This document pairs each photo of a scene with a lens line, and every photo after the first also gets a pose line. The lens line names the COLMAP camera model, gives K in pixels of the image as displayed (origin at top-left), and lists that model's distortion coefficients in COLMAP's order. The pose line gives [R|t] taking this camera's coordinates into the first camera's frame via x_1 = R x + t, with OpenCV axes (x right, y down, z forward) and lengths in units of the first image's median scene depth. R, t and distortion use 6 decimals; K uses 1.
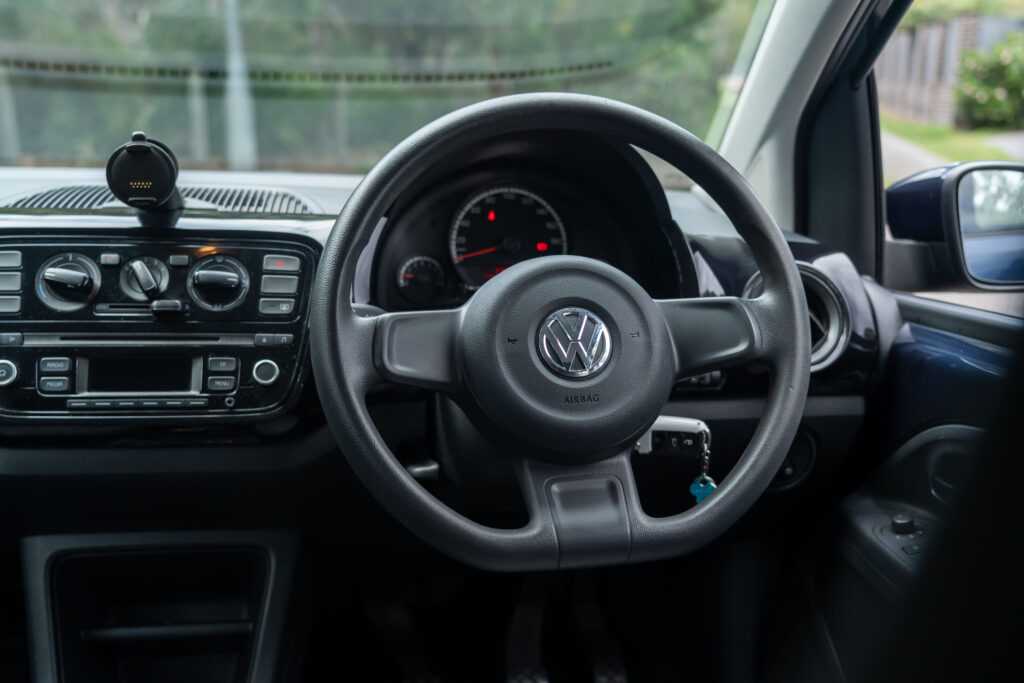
lens RADIAL K [[1124.9, 0, 512.0], [0, 1124.9, 341.5], [0, 0, 1]] dist [0.055463, -0.002252]
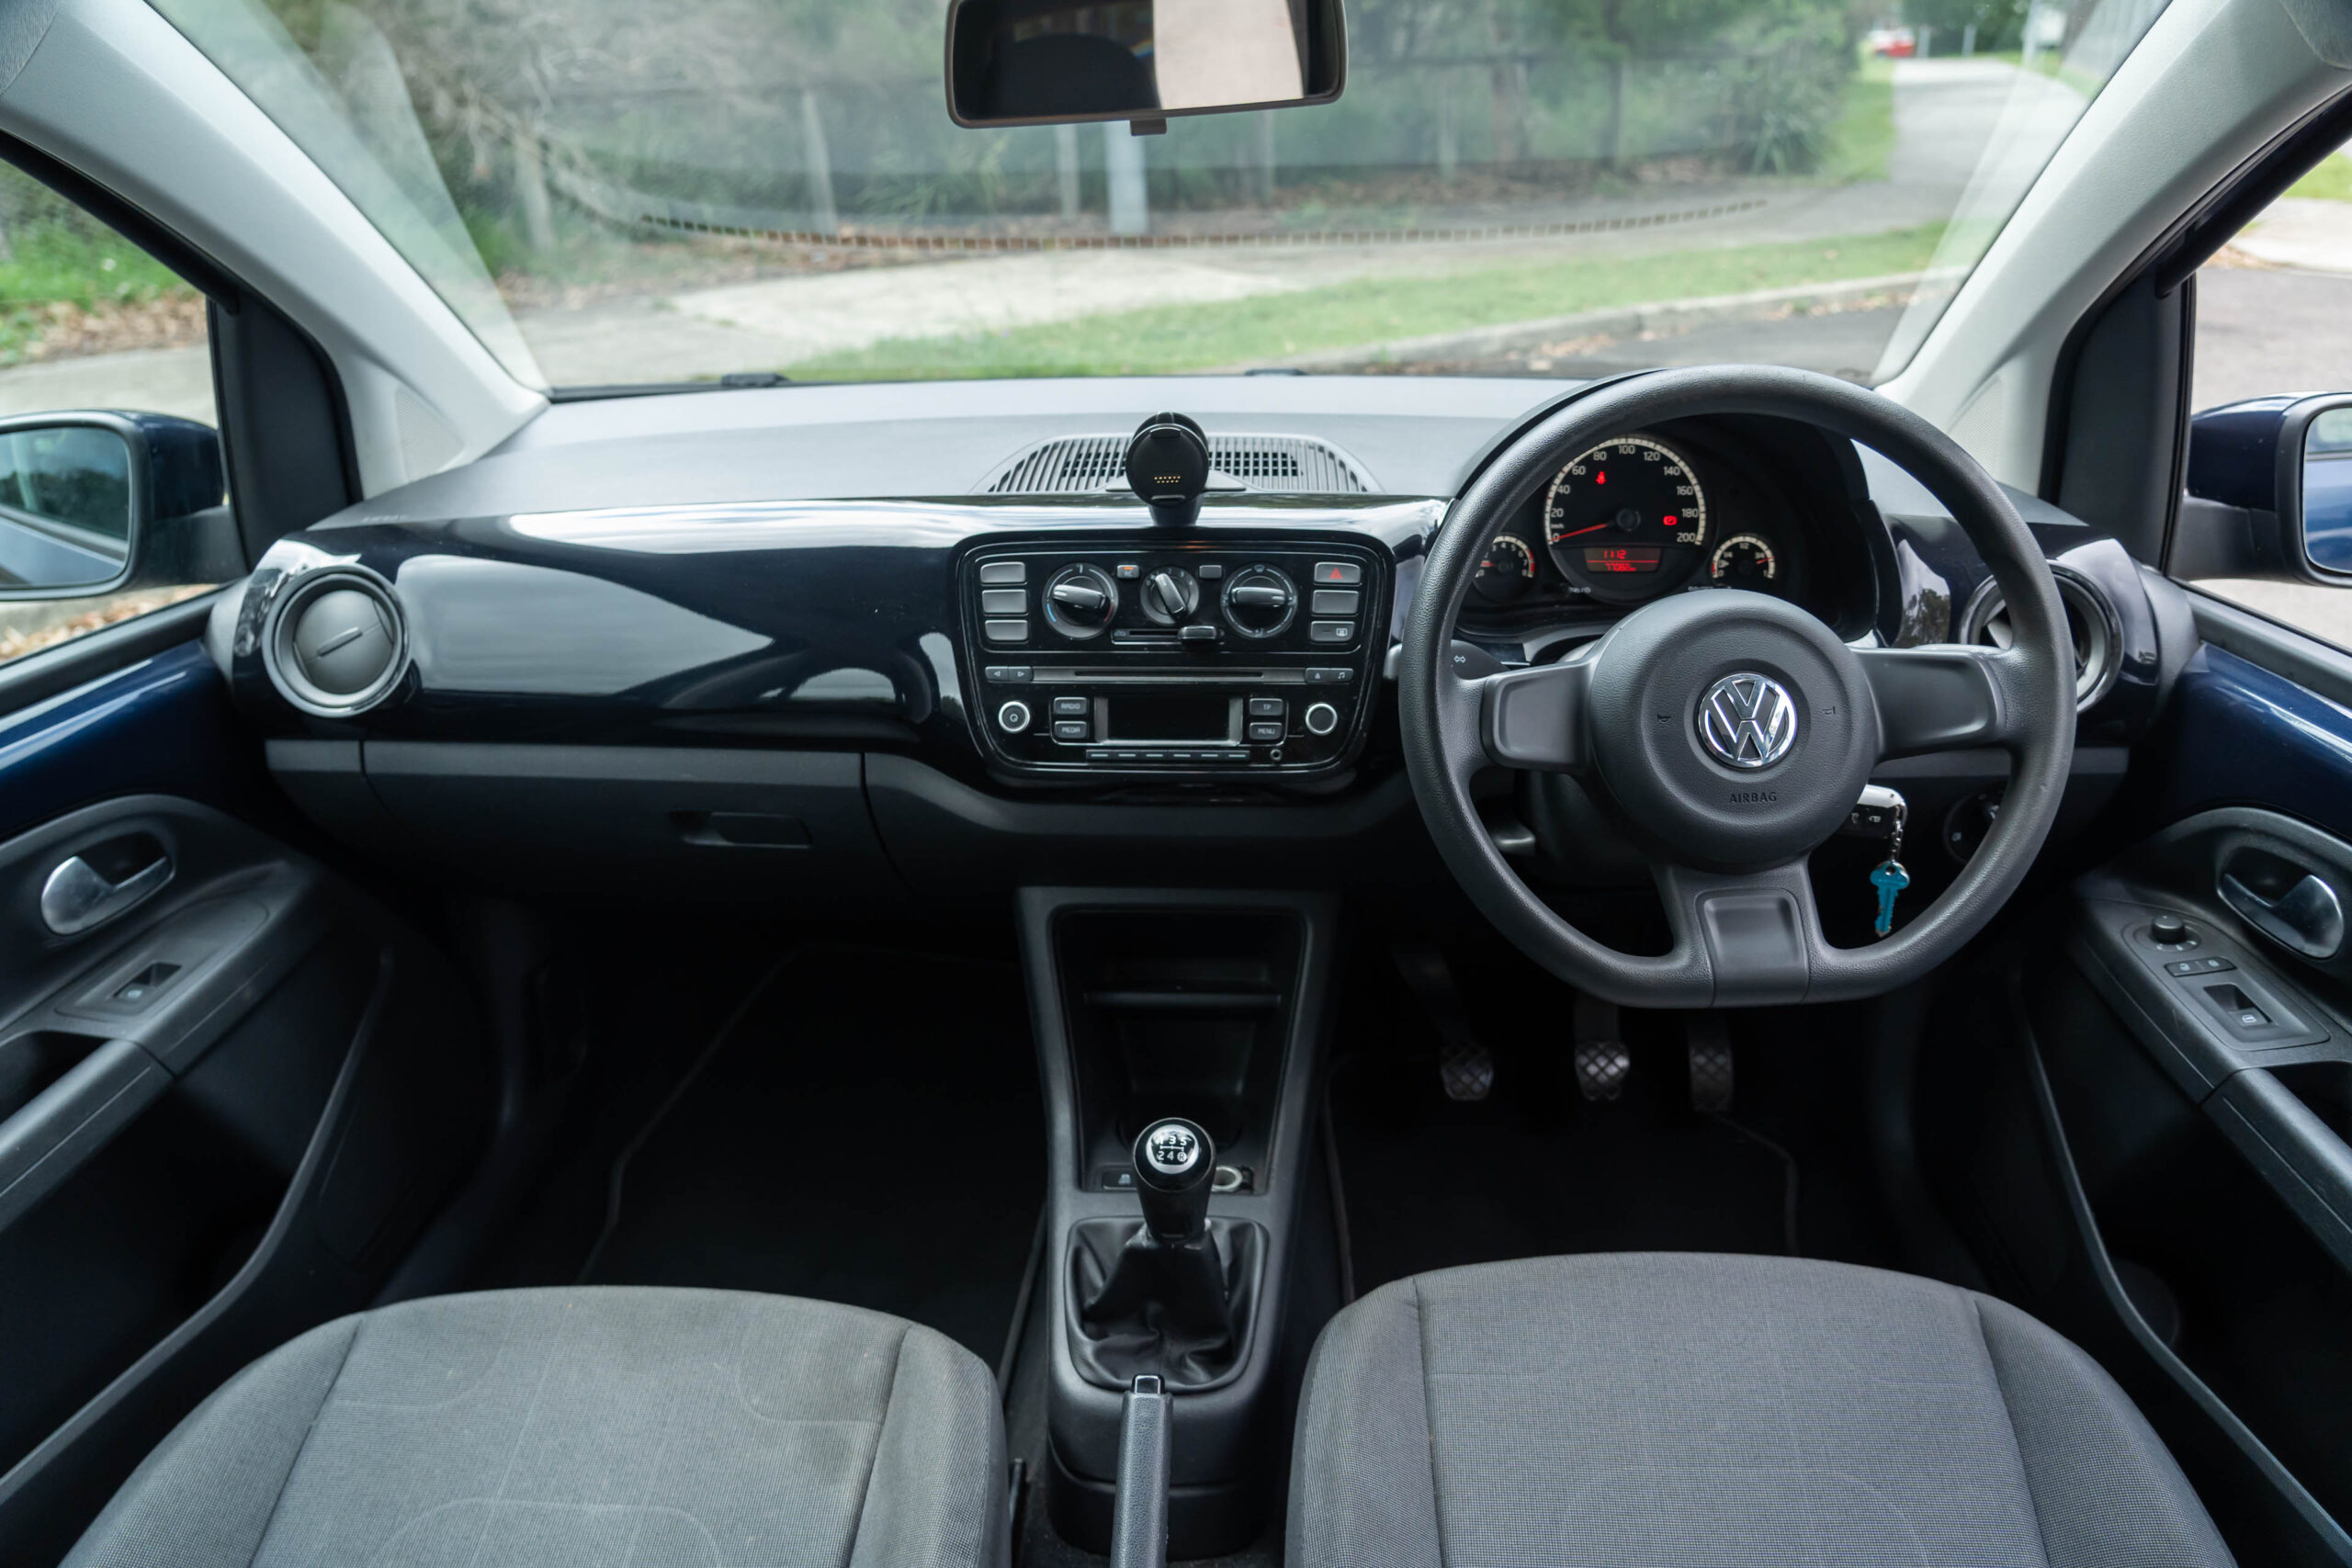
lens RADIAL K [[1622.3, 0, 1176.0], [0, 1622.3, 784.0], [0, 0, 1]] dist [-0.001026, 0.005685]
pose [[0.982251, 0.036015, -0.184082, -0.104714], [0.002977, 0.978276, 0.207286, -0.162150], [0.187548, -0.204155, 0.960805, -0.123748]]
